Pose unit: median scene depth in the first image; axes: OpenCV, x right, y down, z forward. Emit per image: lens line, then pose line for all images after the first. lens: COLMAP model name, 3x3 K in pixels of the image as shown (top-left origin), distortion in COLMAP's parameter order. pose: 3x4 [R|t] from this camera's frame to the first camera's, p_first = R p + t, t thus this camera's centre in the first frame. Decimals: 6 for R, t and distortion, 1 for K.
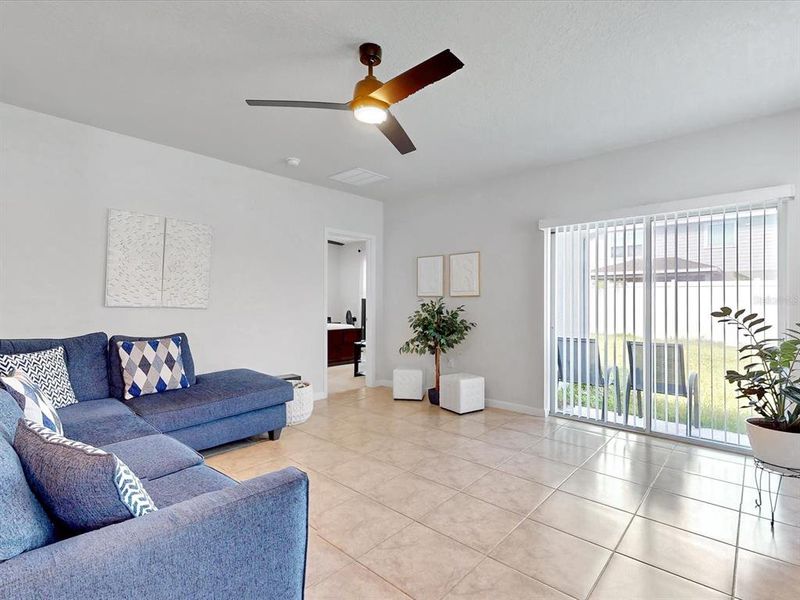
lens RADIAL K [[394.8, 0, 400.0], [0, 394.8, 300.0], [0, 0, 1]] dist [0.012641, -0.000025]
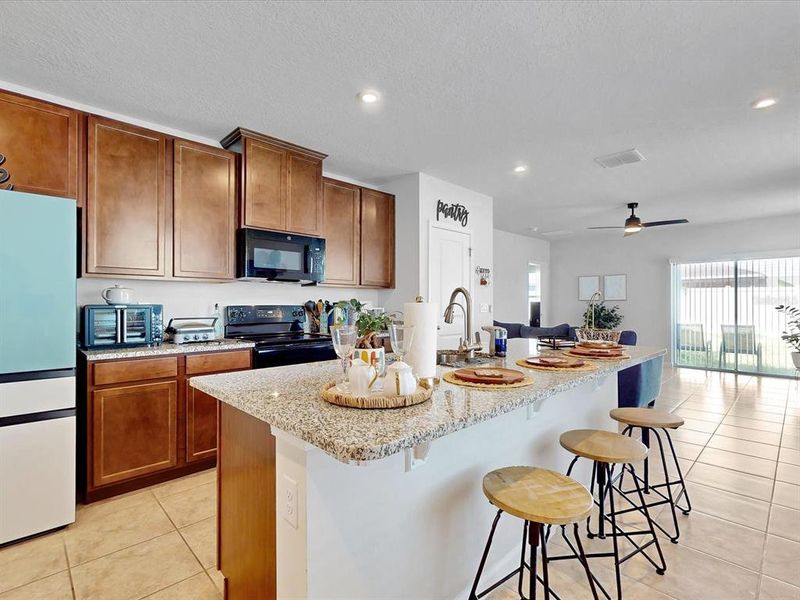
lens RADIAL K [[394.8, 0, 400.0], [0, 394.8, 300.0], [0, 0, 1]] dist [0.012641, -0.000025]
pose [[0.998700, -0.001658, -0.050947, -0.979446], [0.001289, 0.999973, -0.007279, 0.000717], [0.050958, 0.007204, 0.998675, -1.098767]]
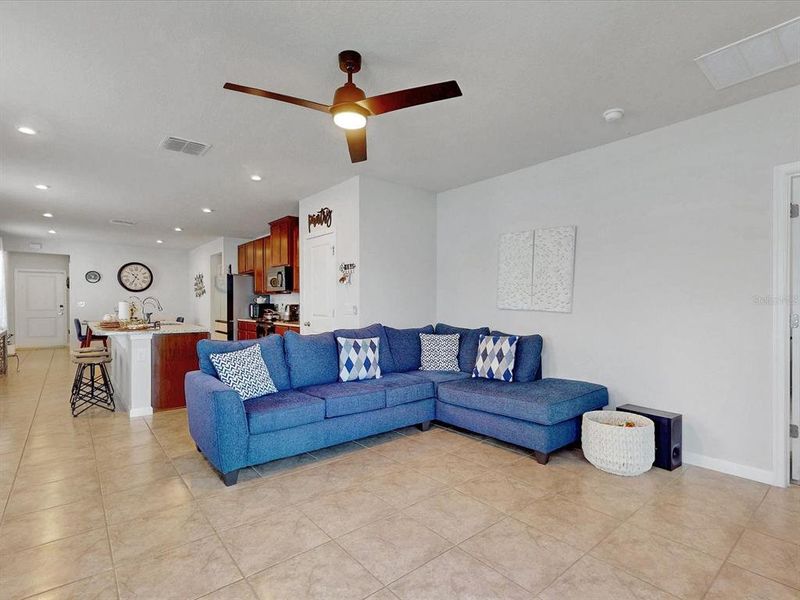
lens RADIAL K [[384.6, 0, 389.4], [0, 384.6, 310.6], [0, 0, 1]] dist [-0.002477, -0.000274]
pose [[-0.135004, 0.014731, -0.990736, 0.584791], [-0.005220, 0.999865, 0.015578, 0.004581], [0.990831, 0.007275, -0.134909, 0.809110]]
